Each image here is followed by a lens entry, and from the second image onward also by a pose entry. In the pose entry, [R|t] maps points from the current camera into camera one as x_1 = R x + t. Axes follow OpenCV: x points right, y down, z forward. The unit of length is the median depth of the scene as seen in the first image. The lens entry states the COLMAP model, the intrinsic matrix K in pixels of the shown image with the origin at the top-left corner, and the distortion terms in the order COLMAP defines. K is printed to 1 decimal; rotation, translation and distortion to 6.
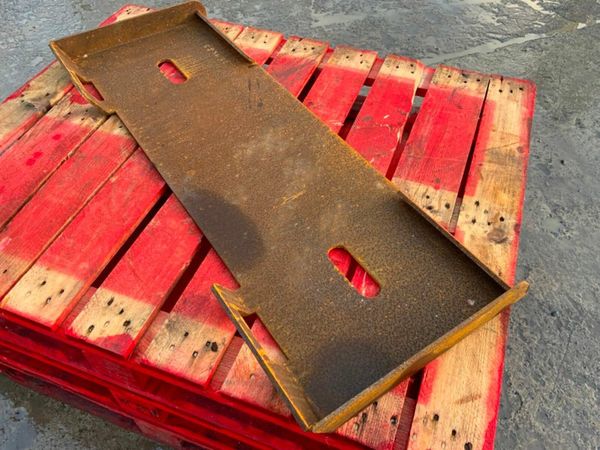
lens RADIAL K [[496.9, 0, 300.0], [0, 496.9, 225.0], [0, 0, 1]] dist [0.071249, -0.163410]
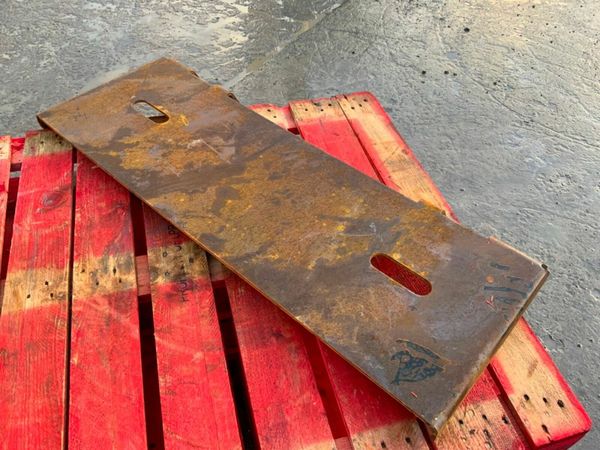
lens RADIAL K [[496.8, 0, 300.0], [0, 496.8, 225.0], [0, 0, 1]] dist [0.102143, -0.215301]
pose [[0.804938, -0.409756, 0.429156, -0.294790], [0.419065, 0.904624, 0.077720, -0.174133], [-0.420071, 0.117285, 0.899880, 0.075468]]
